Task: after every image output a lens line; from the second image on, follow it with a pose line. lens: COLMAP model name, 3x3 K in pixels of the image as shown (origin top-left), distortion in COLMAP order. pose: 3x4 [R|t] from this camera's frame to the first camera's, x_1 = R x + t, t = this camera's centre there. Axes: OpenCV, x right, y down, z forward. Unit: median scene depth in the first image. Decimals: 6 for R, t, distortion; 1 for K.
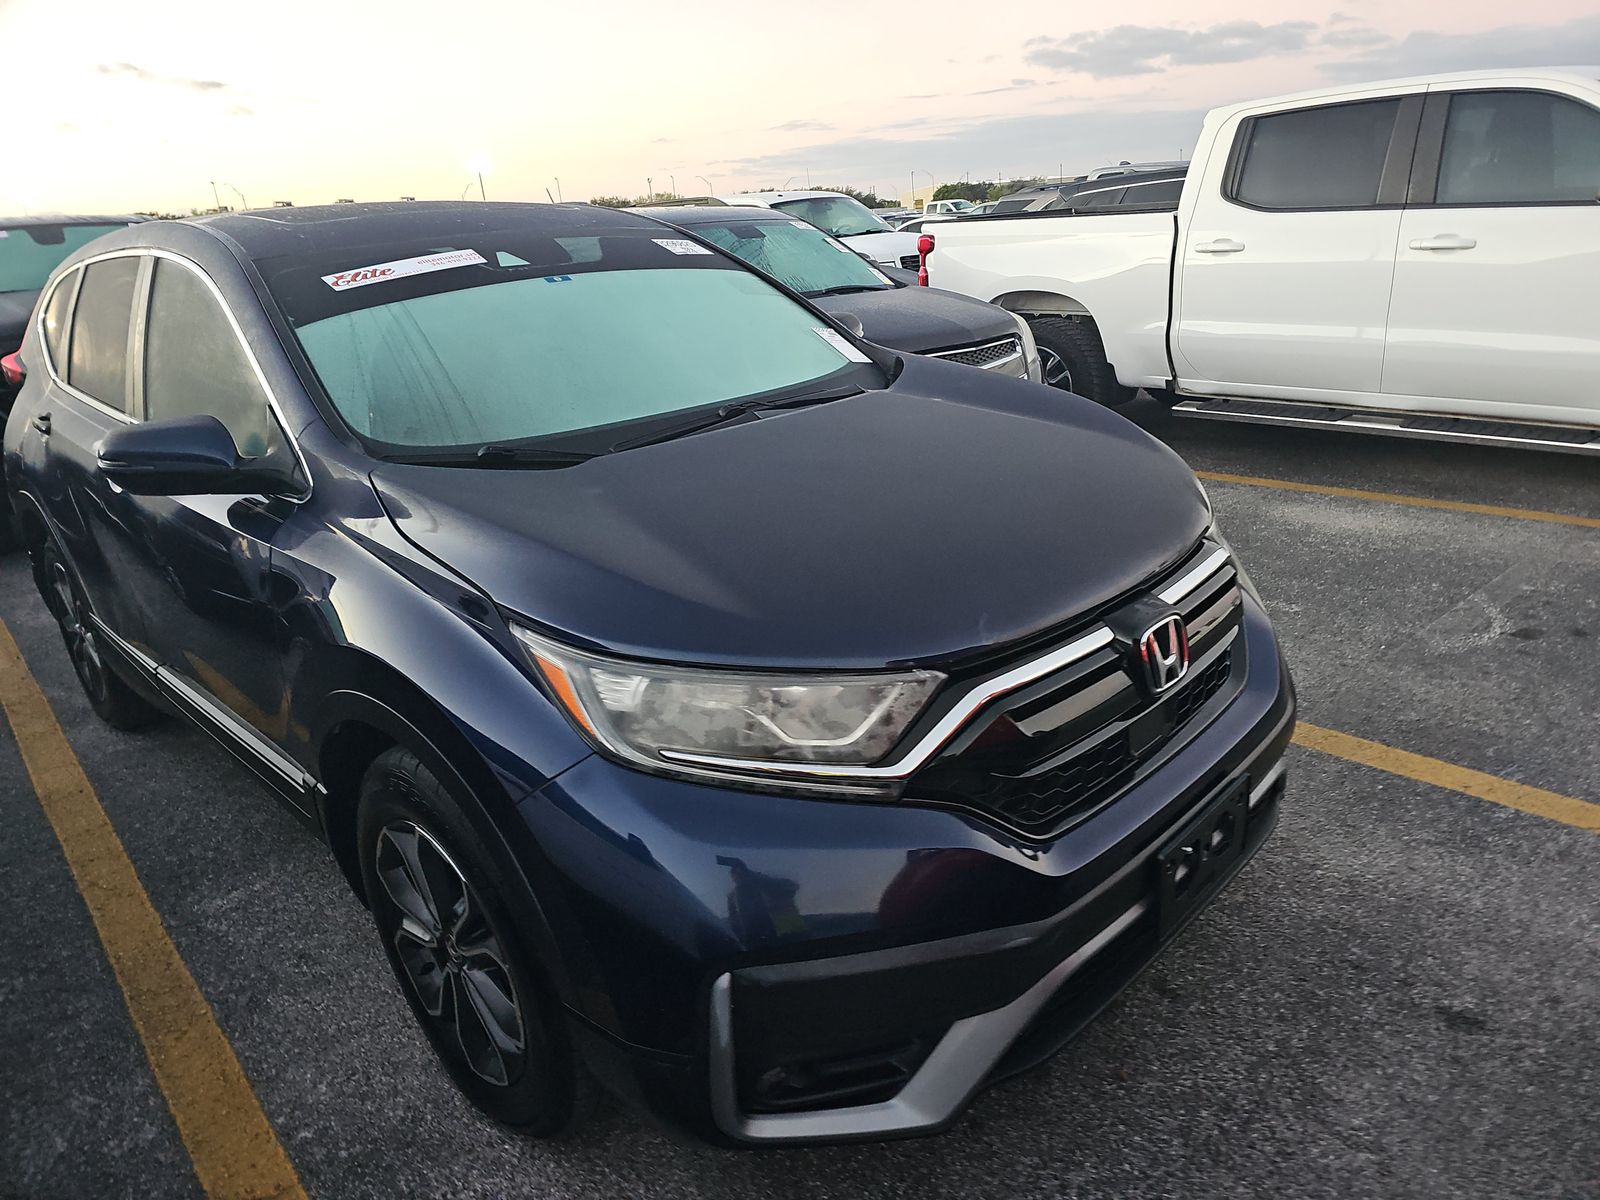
lens RADIAL K [[1063.9, 0, 801.6], [0, 1063.9, 602.3], [0, 0, 1]] dist [0.054631, -0.053234]
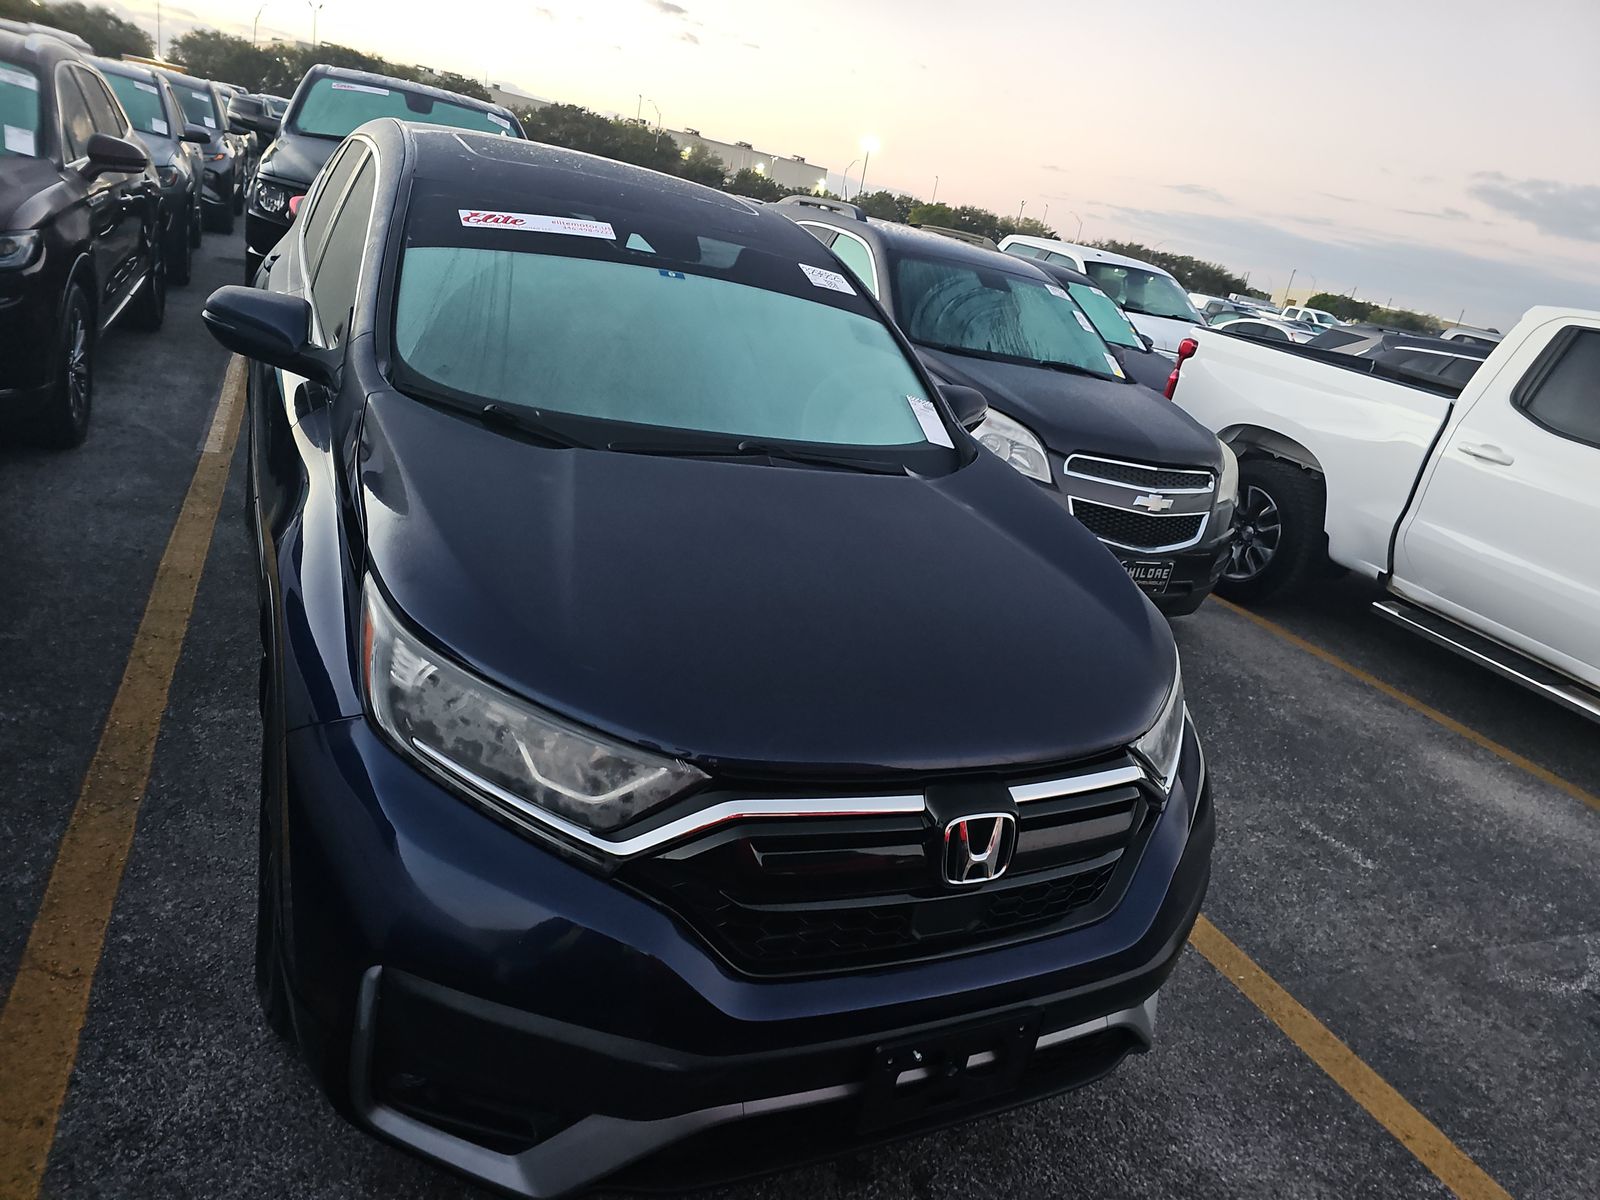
lens RADIAL K [[1064.1, 0, 796.8], [0, 1064.1, 596.3], [0, 0, 1]] dist [0.053296, -0.049559]
pose [[0.910009, 0.354826, -0.214434, 0.206236], [-0.357568, 0.933490, 0.027221, -0.080998], [0.209831, 0.051903, 0.976359, 0.034852]]
